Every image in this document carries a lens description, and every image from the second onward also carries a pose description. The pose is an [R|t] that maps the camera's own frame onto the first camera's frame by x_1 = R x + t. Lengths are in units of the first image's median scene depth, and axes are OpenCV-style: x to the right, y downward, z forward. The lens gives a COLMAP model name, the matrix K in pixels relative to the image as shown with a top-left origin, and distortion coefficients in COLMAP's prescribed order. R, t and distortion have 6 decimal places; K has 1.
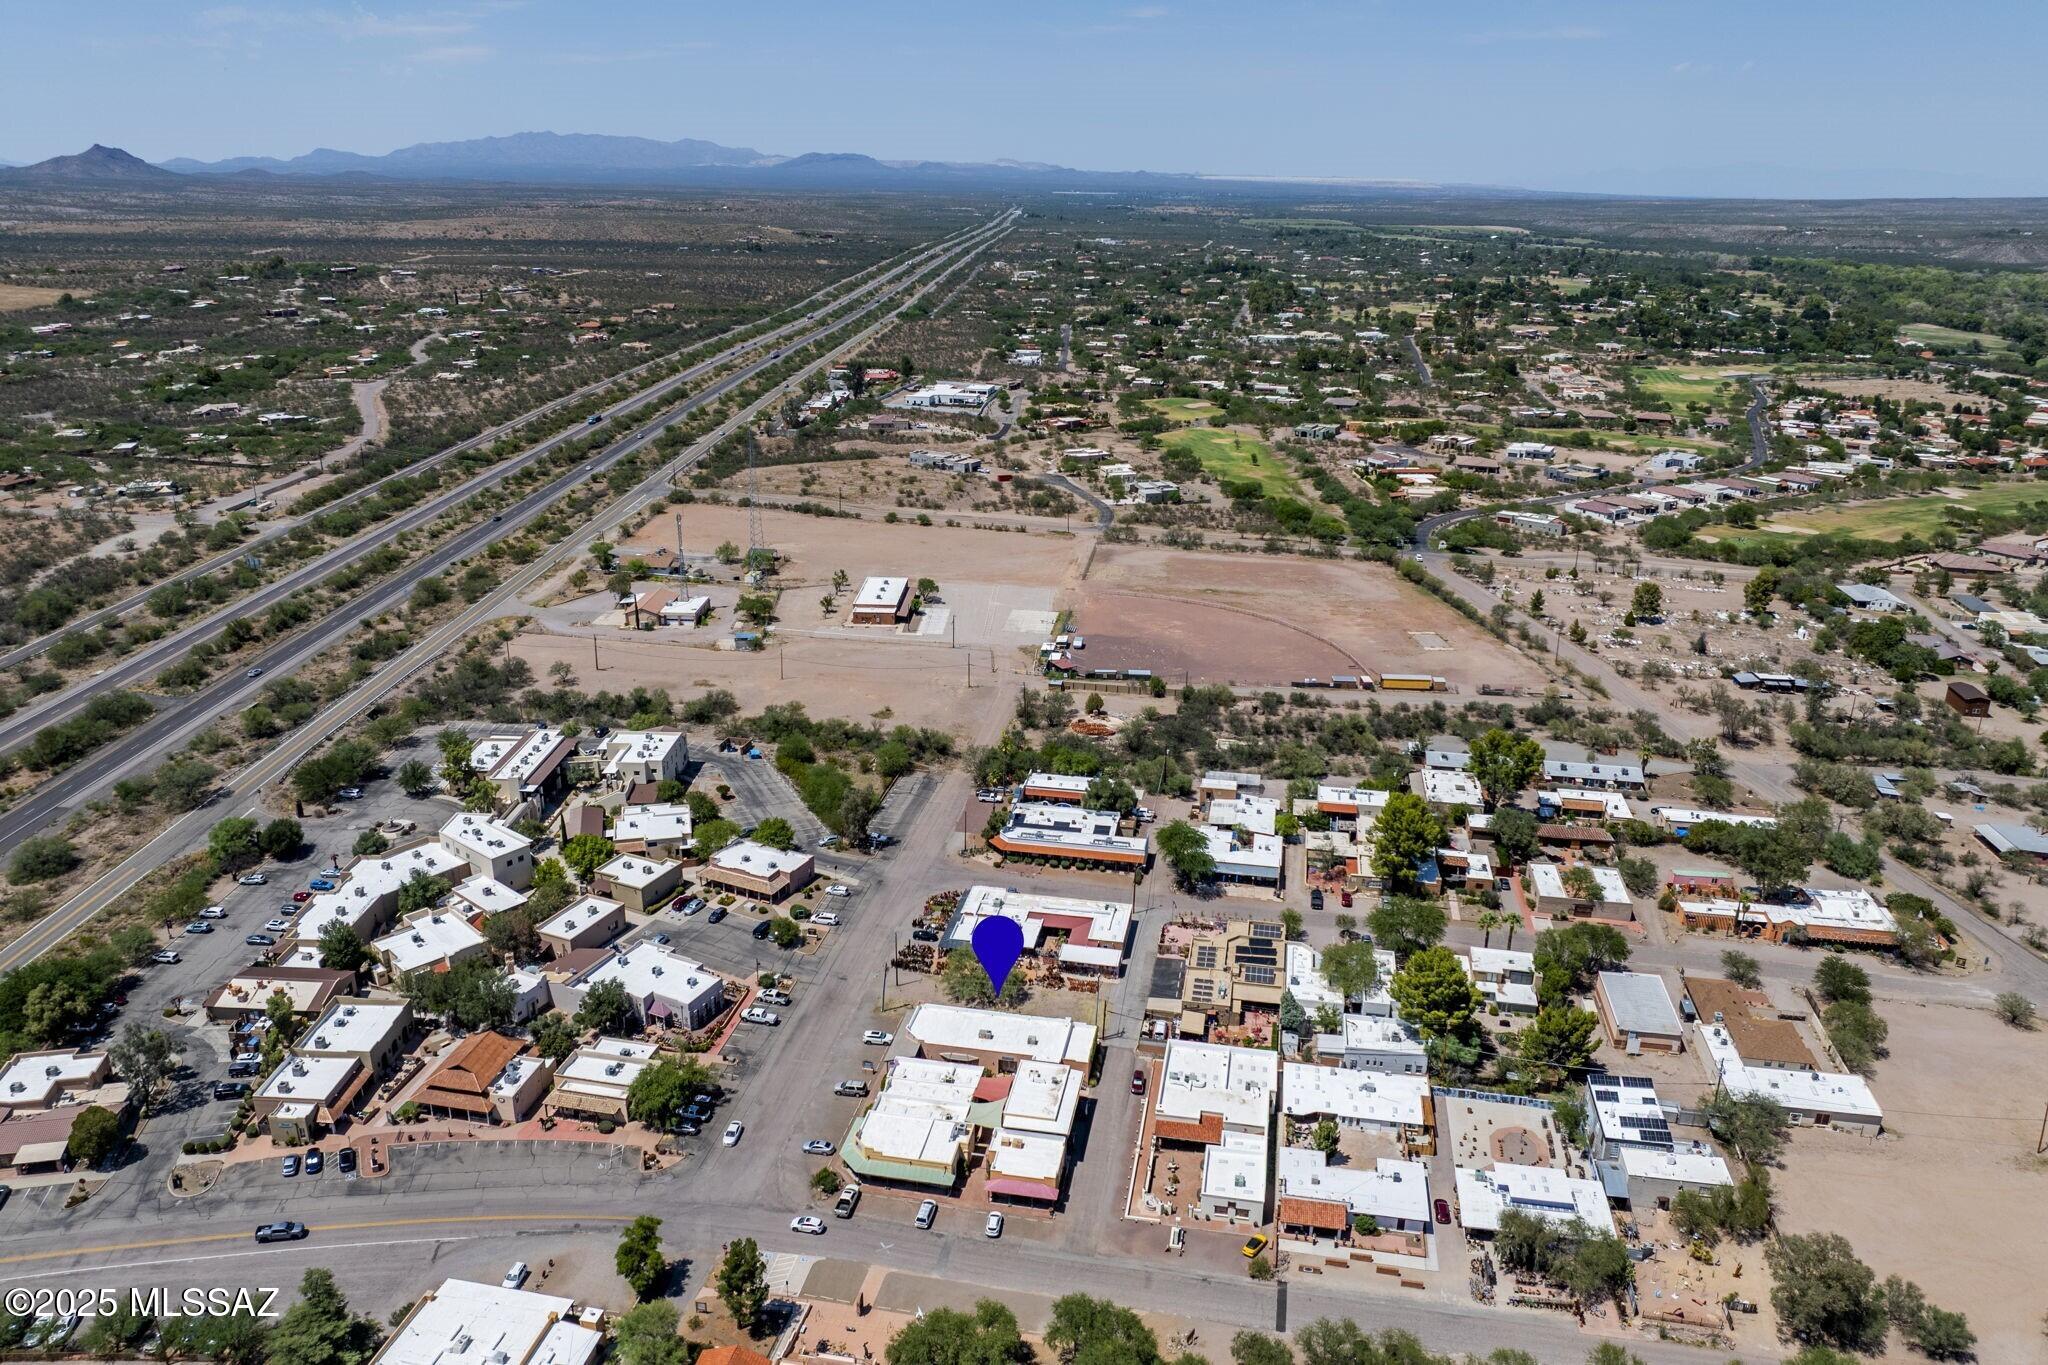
lens RADIAL K [[1438.8, 0, 1024.0], [0, 1438.8, 682.5], [0, 0, 1]] dist [-0.034024, -0.004568]
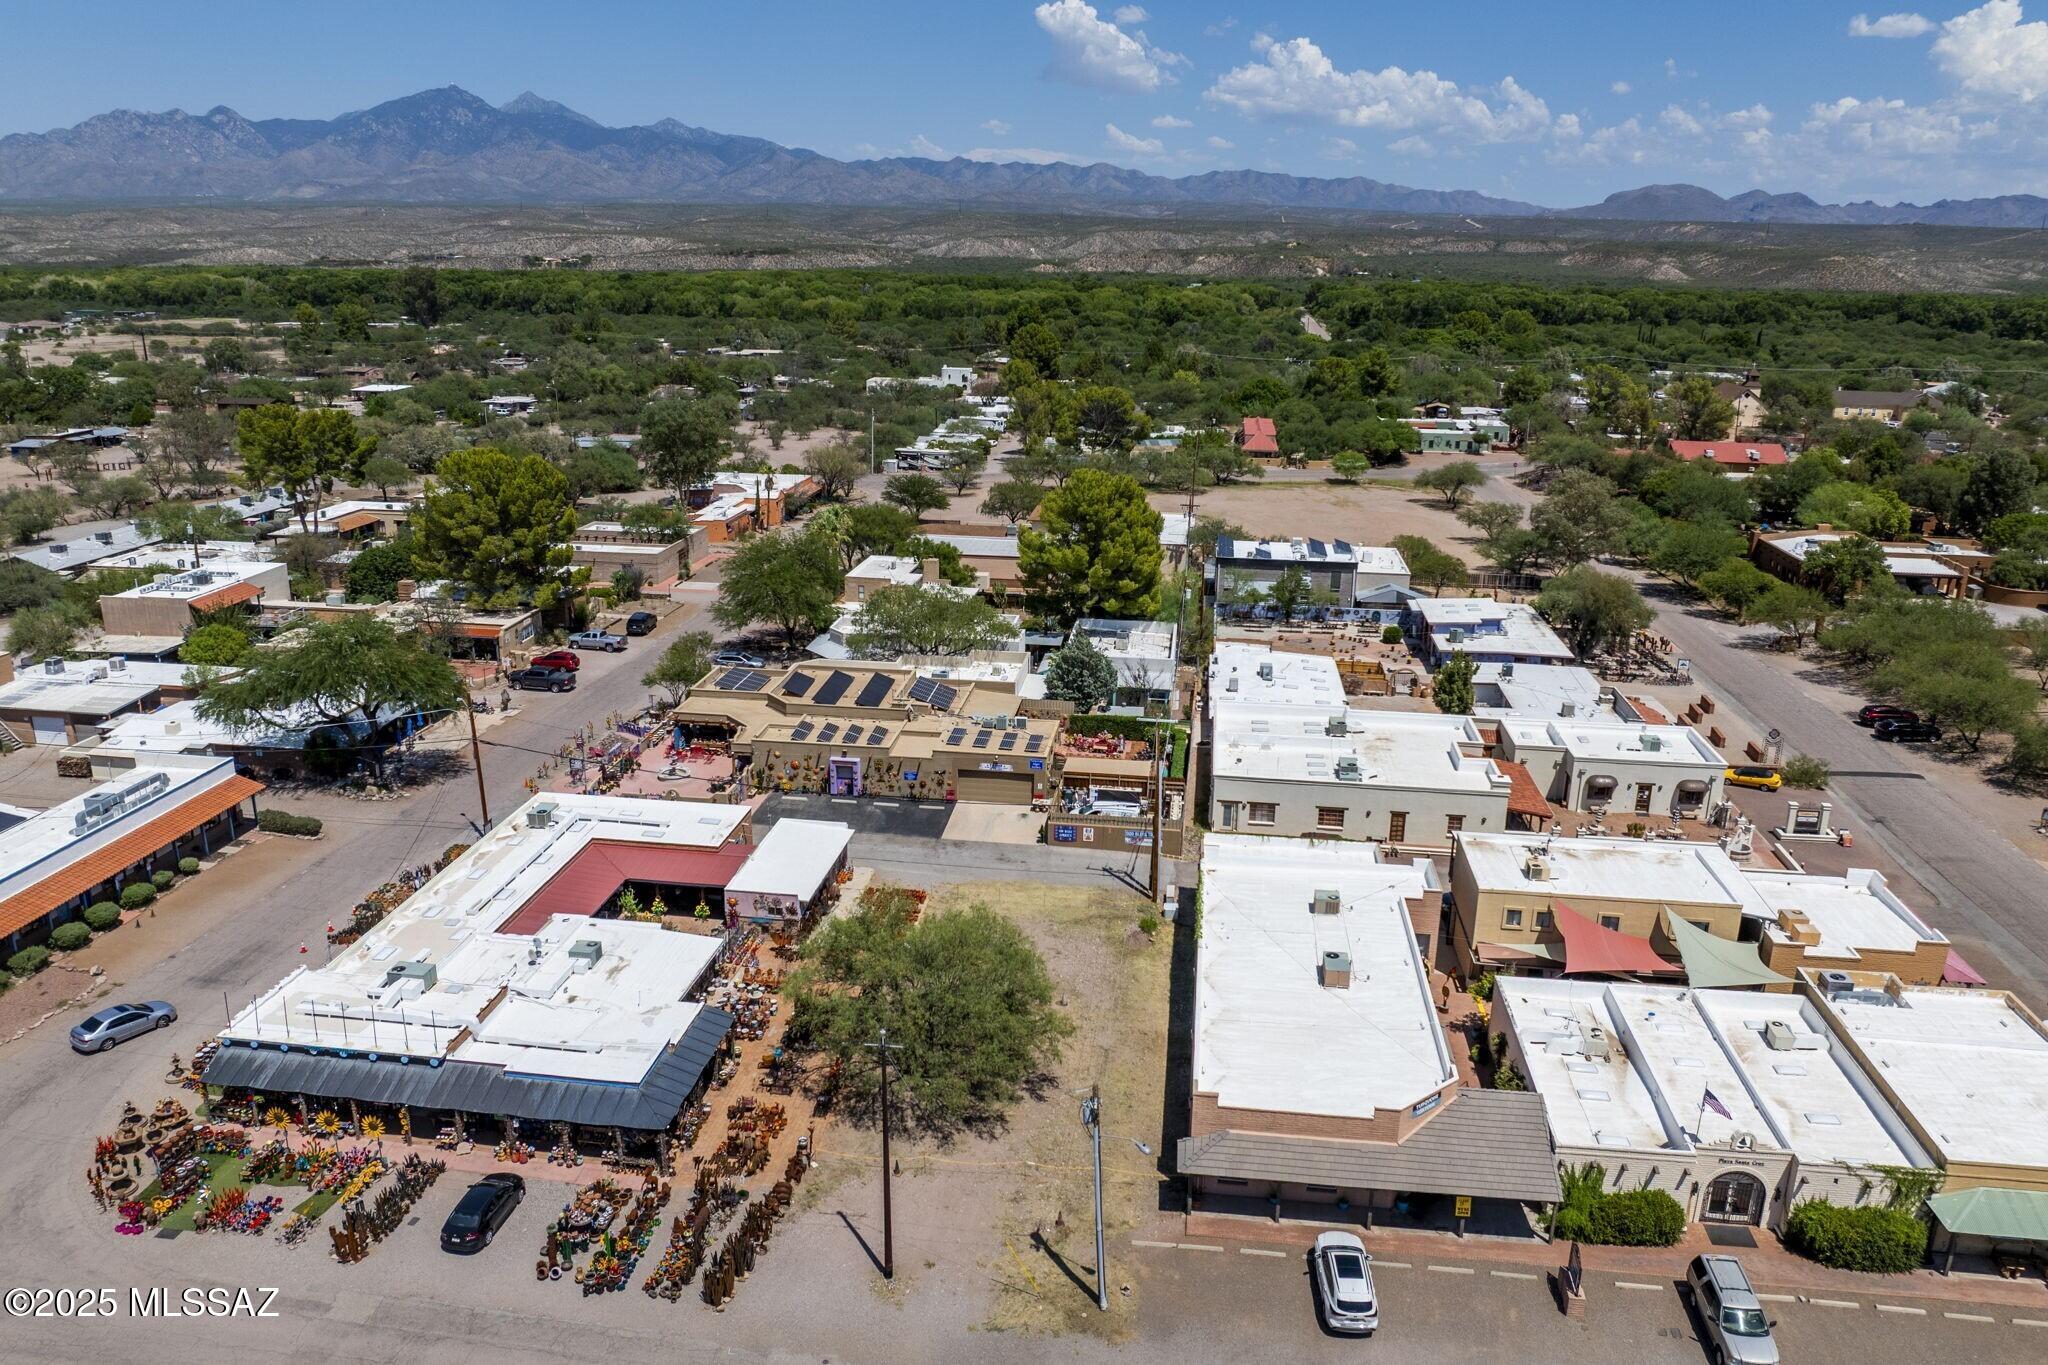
lens RADIAL K [[1449.9, 0, 1030.6], [0, 1449.9, 676.4], [0, 0, 1]] dist [-0.063941, 0.035855]
pose [[-0.063378, -0.298381, 0.952340, -0.227199], [0.320468, 0.897637, 0.302569, 0.058309], [-0.945137, 0.324371, 0.038731, 0.789182]]
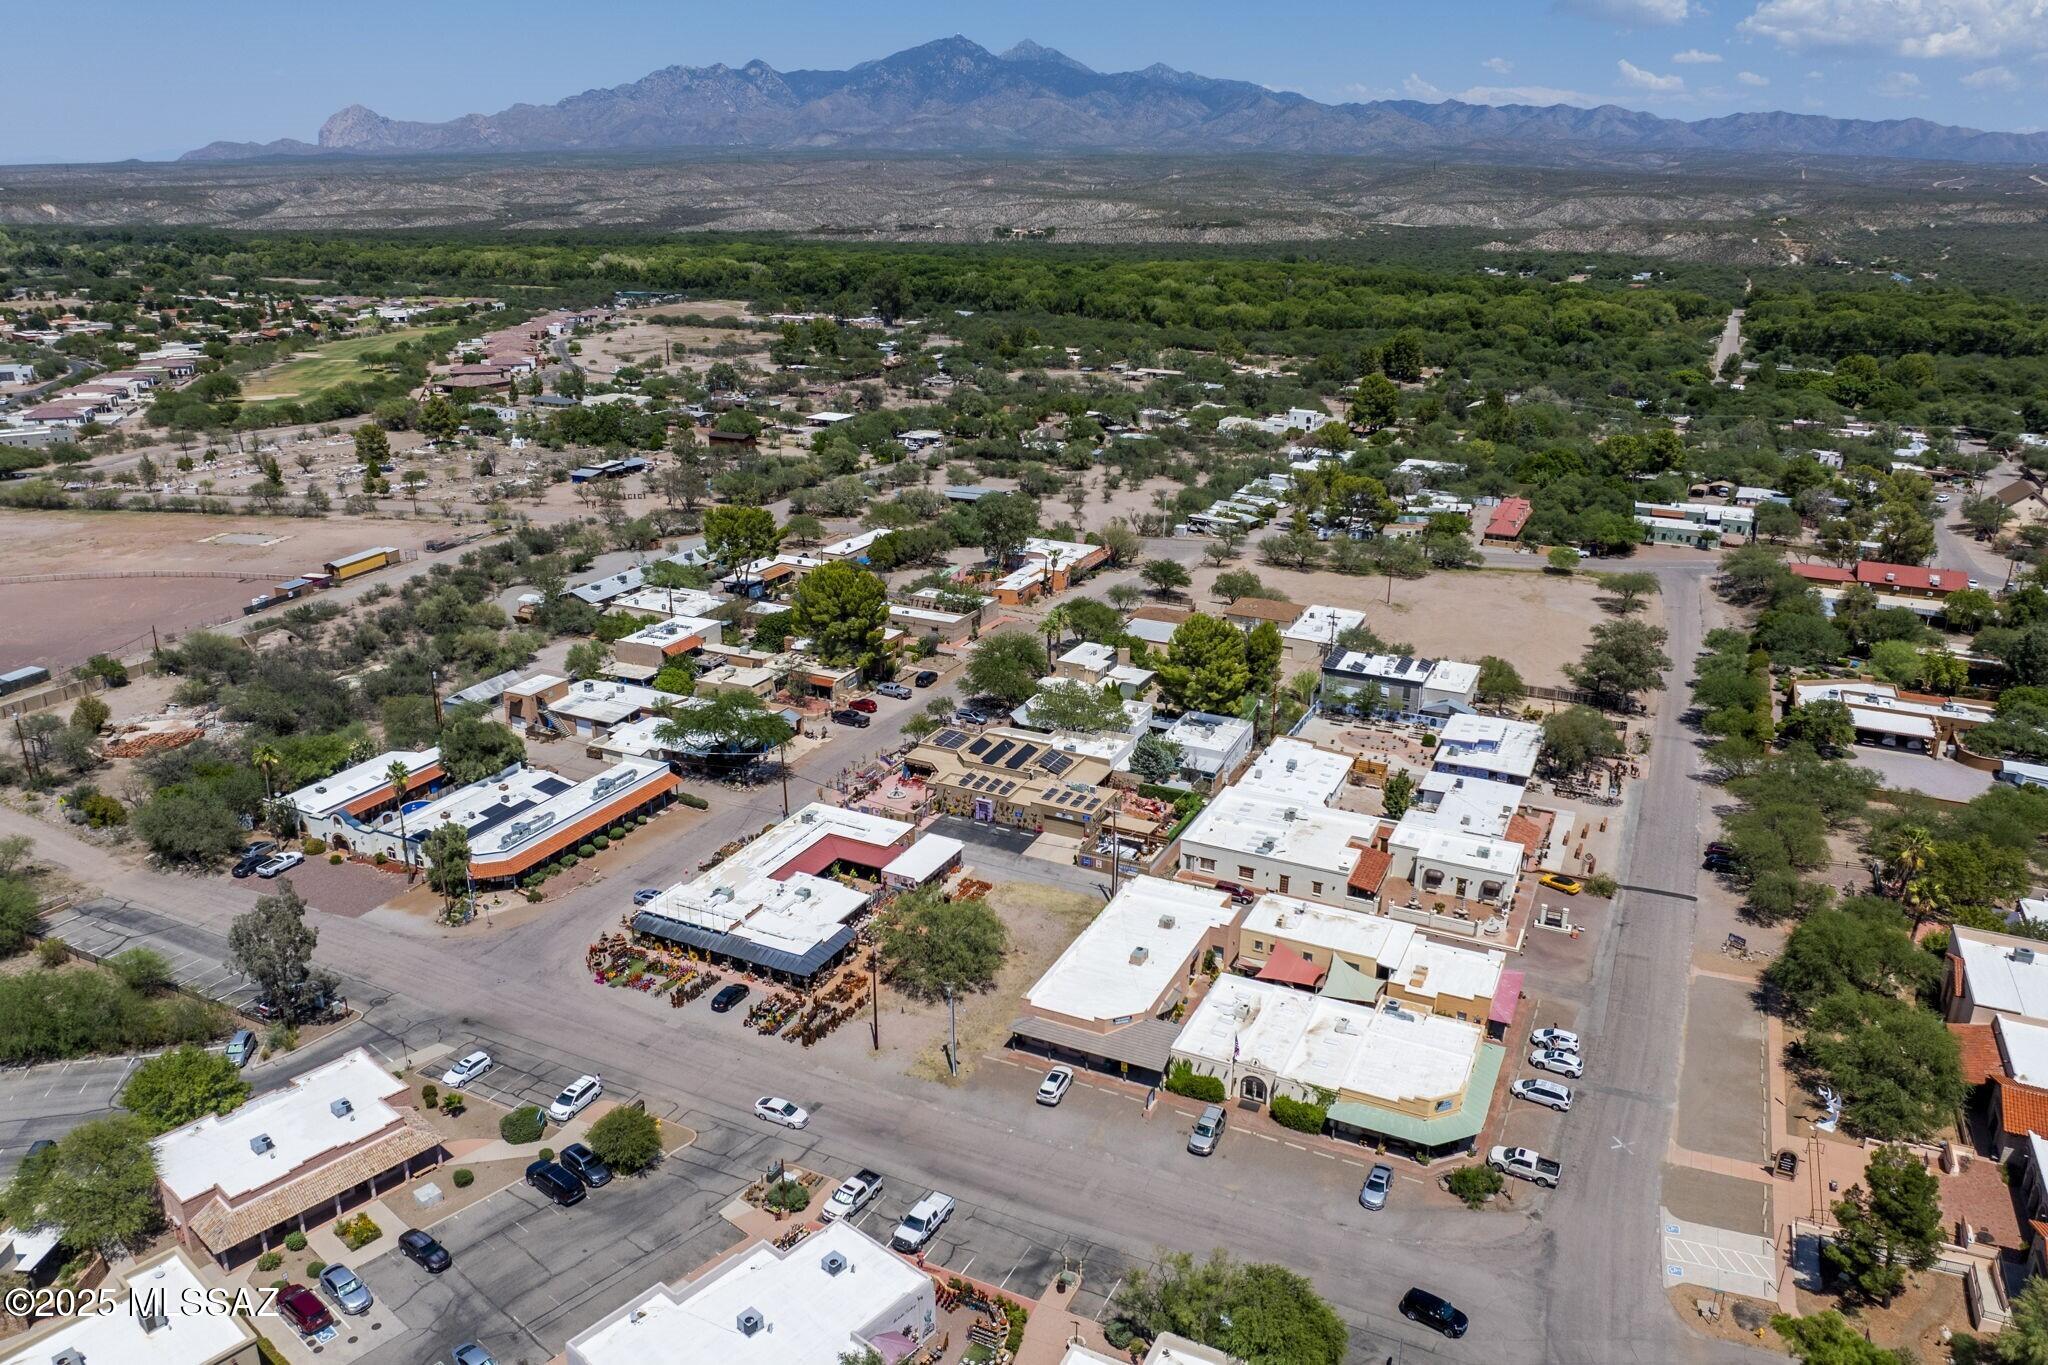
lens RADIAL K [[1449.1, 0, 1024.0], [0, 1449.1, 682.5], [0, 0, 1]] dist [-0.037708, 0.000764]
pose [[0.254165, -0.326882, 0.910246, -0.427971], [0.317383, 0.917224, 0.240766, -0.017766], [-0.913602, 0.227703, 0.336873, 0.622612]]
